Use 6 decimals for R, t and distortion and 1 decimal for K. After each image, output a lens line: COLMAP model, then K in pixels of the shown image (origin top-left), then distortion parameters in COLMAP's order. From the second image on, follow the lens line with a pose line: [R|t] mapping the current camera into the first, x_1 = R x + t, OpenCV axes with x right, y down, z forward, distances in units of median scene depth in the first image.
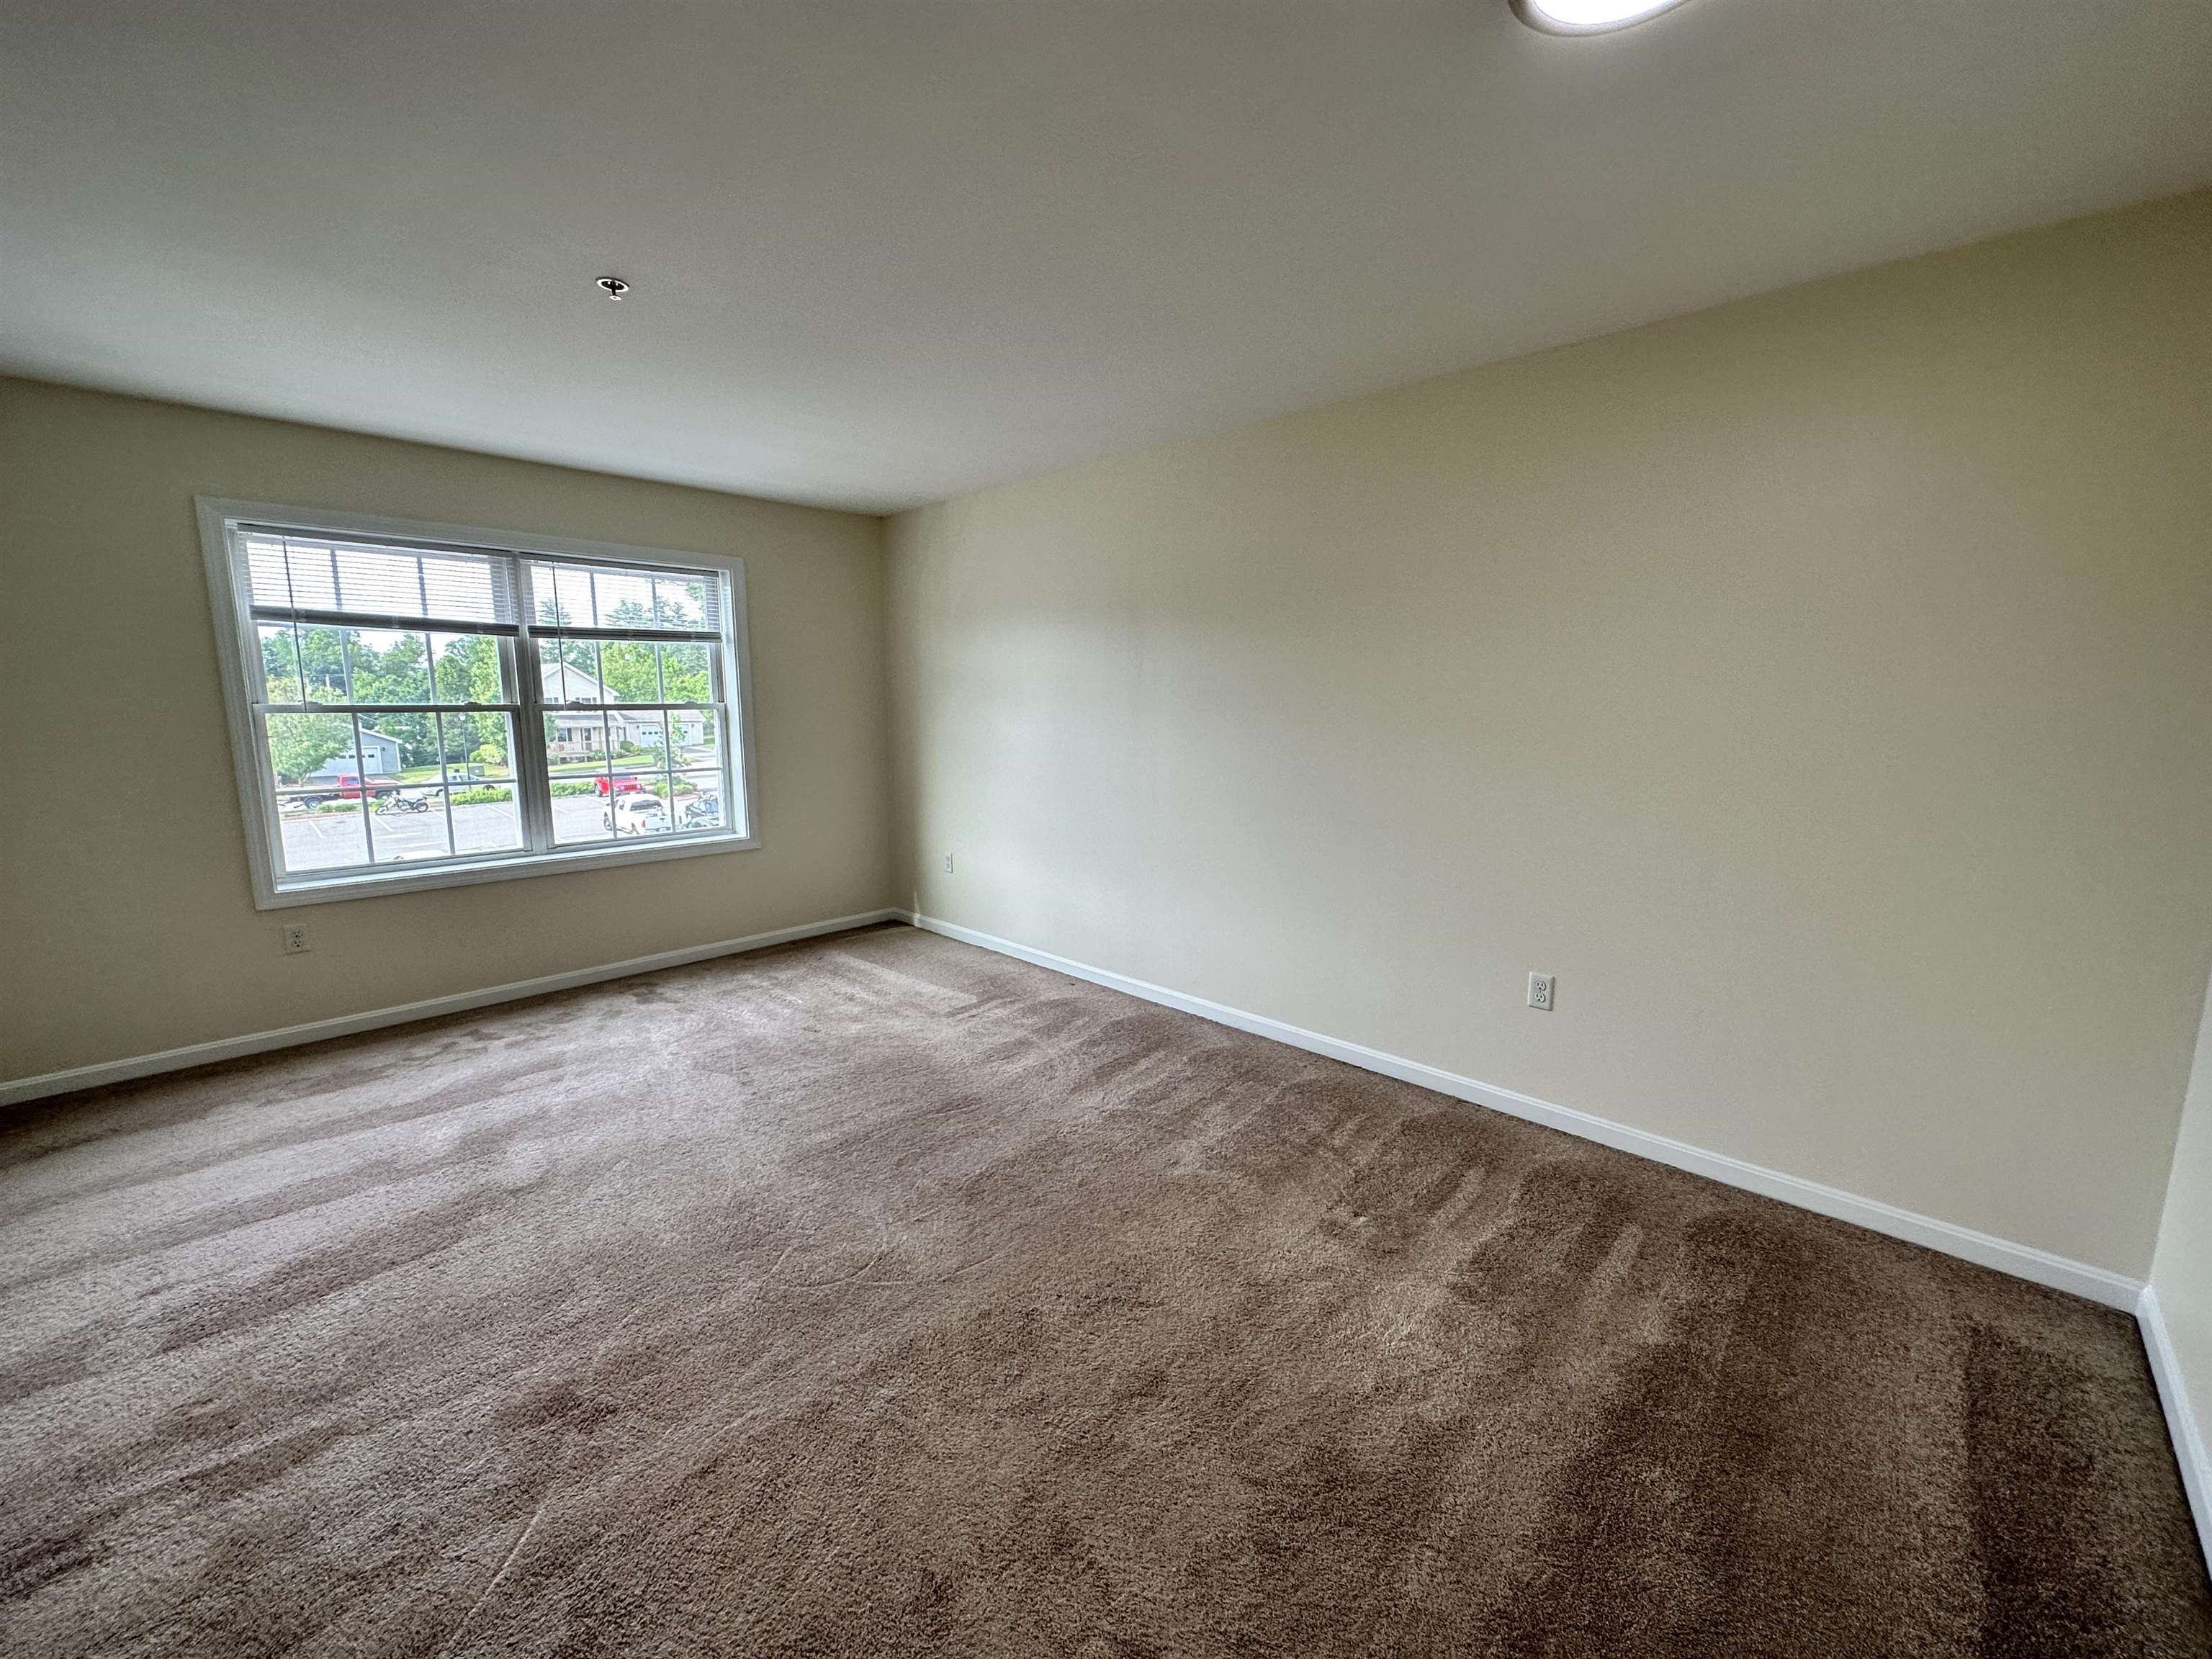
lens RADIAL K [[893.0, 0, 1098.7], [0, 893.0, 822.1], [0, 0, 1]] dist [0.014714, 0.000347]
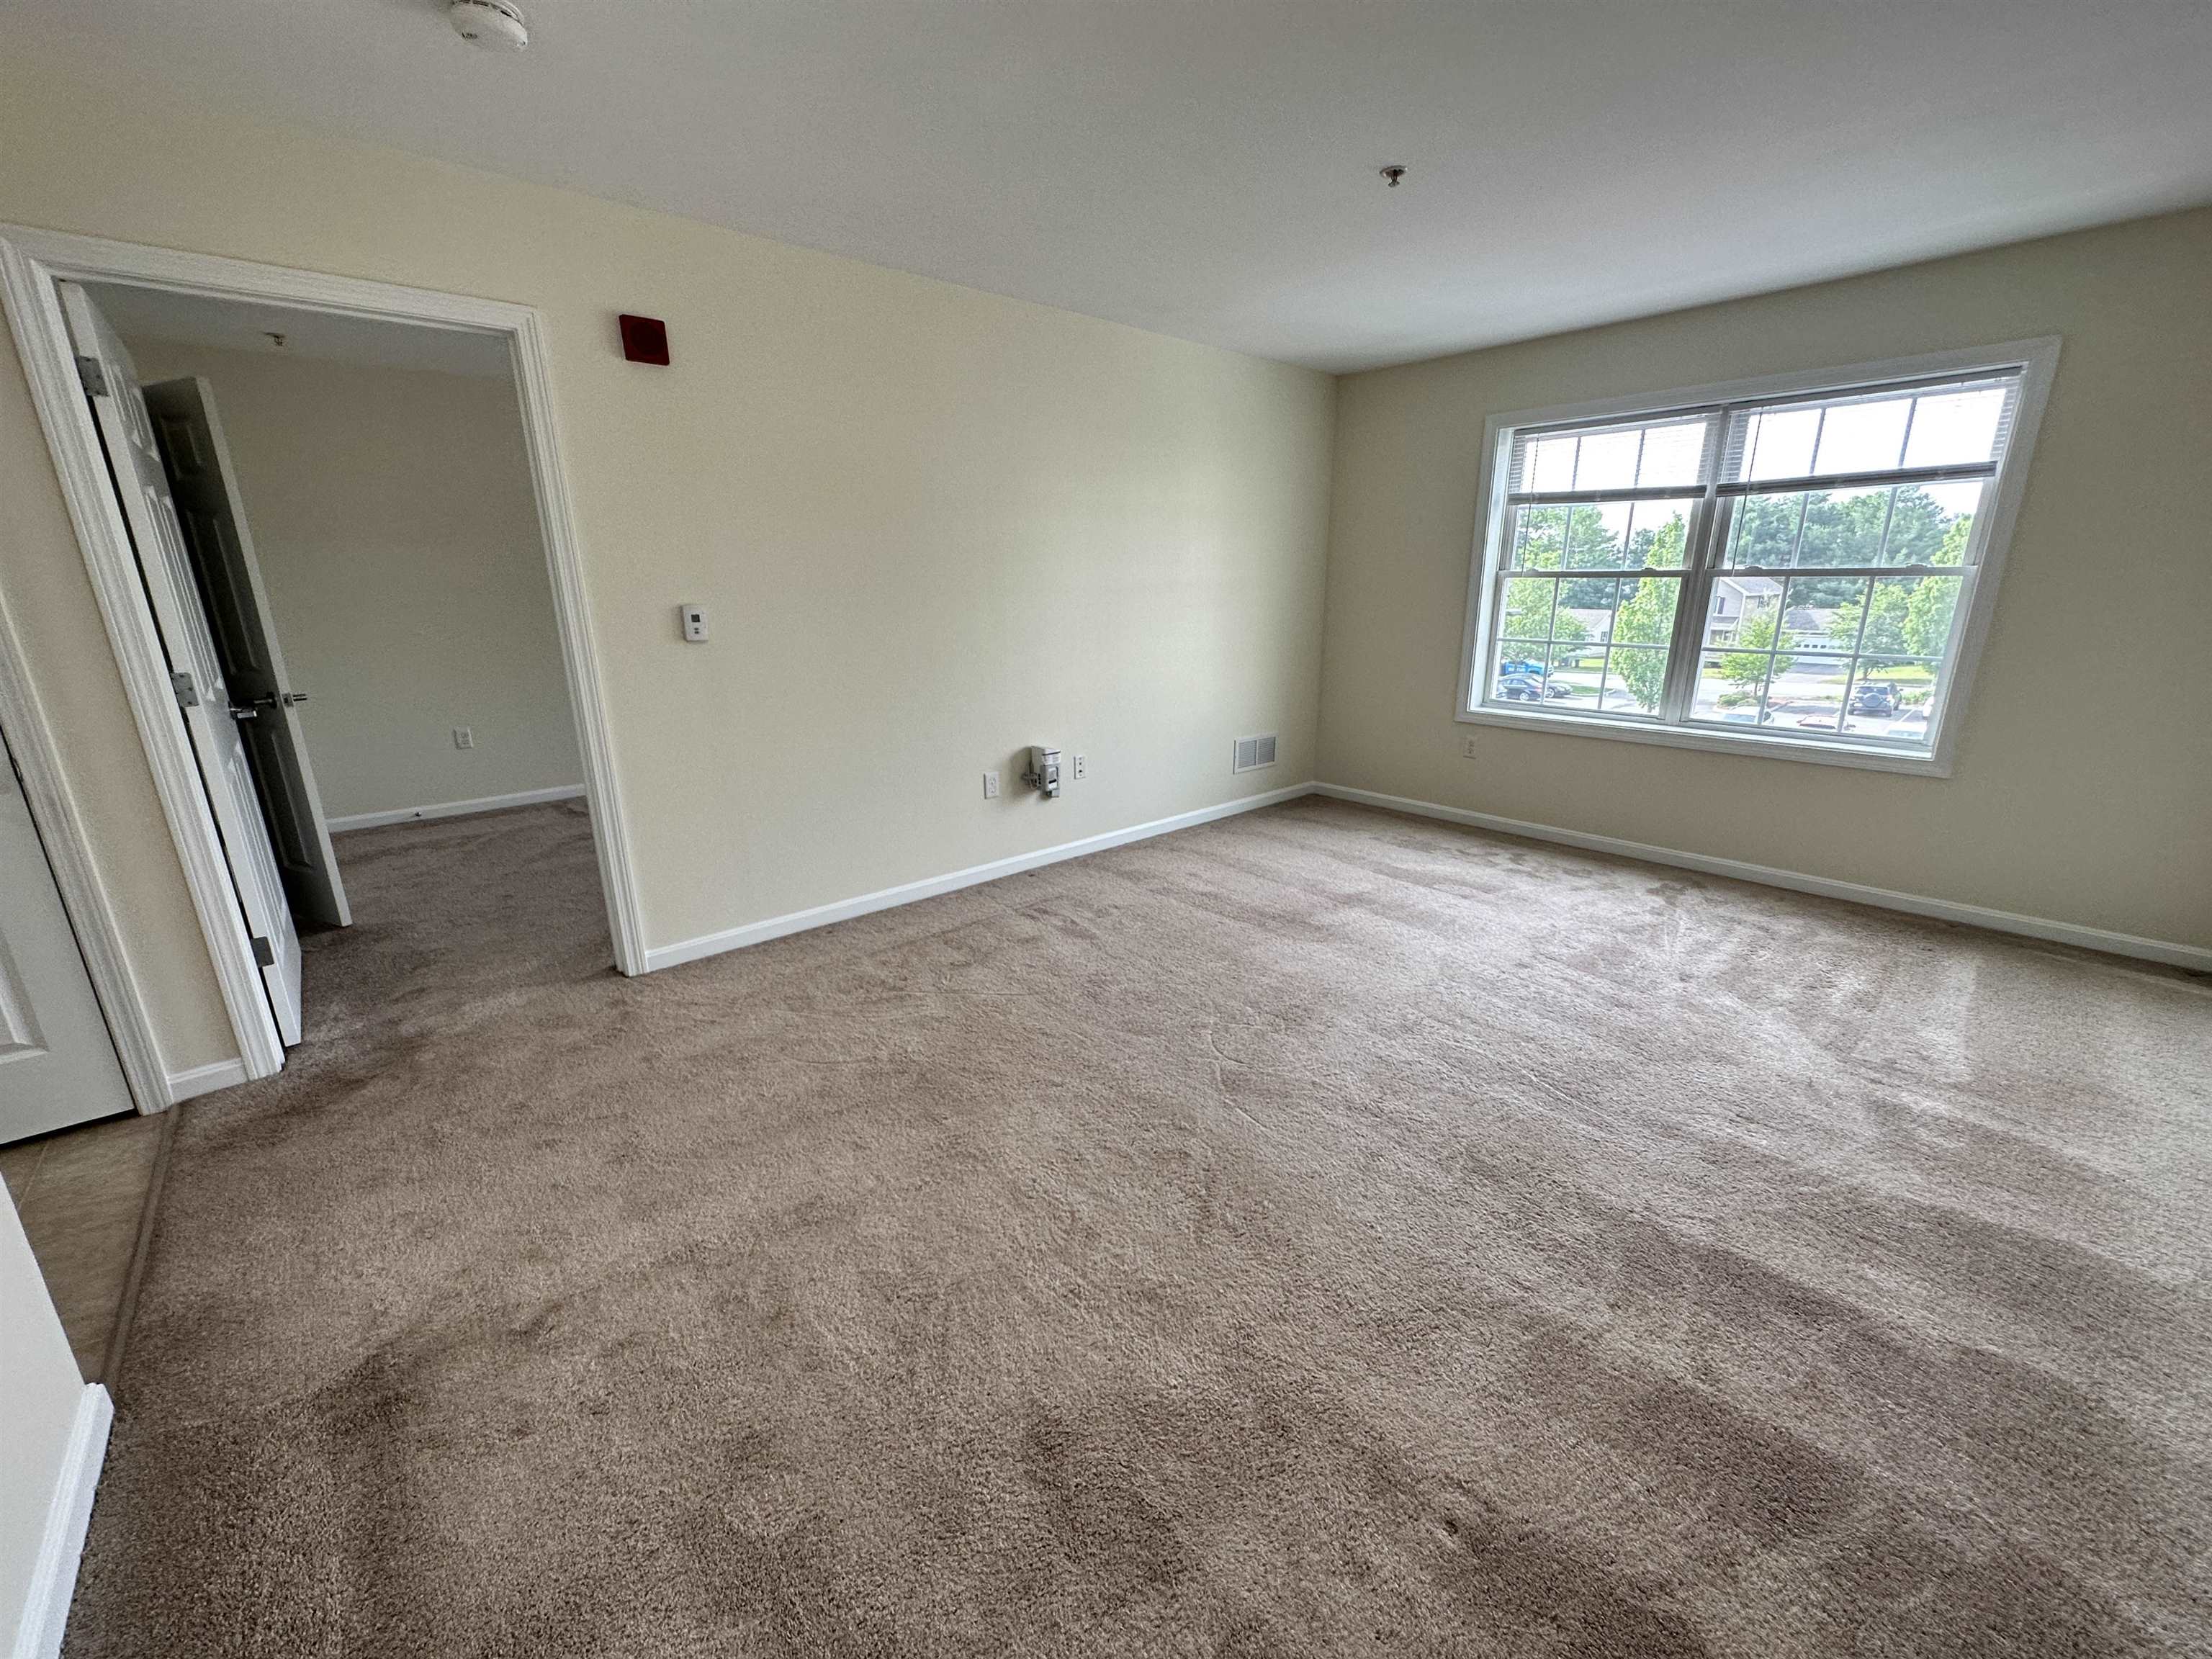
lens RADIAL K [[893.0, 0, 1104.8], [0, 893.0, 839.4], [0, 0, 1]] dist [0.014714, 0.000347]
pose [[-0.053157, 0.290053, -0.955533, 0.446704], [-0.130451, 0.946669, 0.294620, -0.062022], [0.990029, 0.140311, -0.012485, 0.439379]]
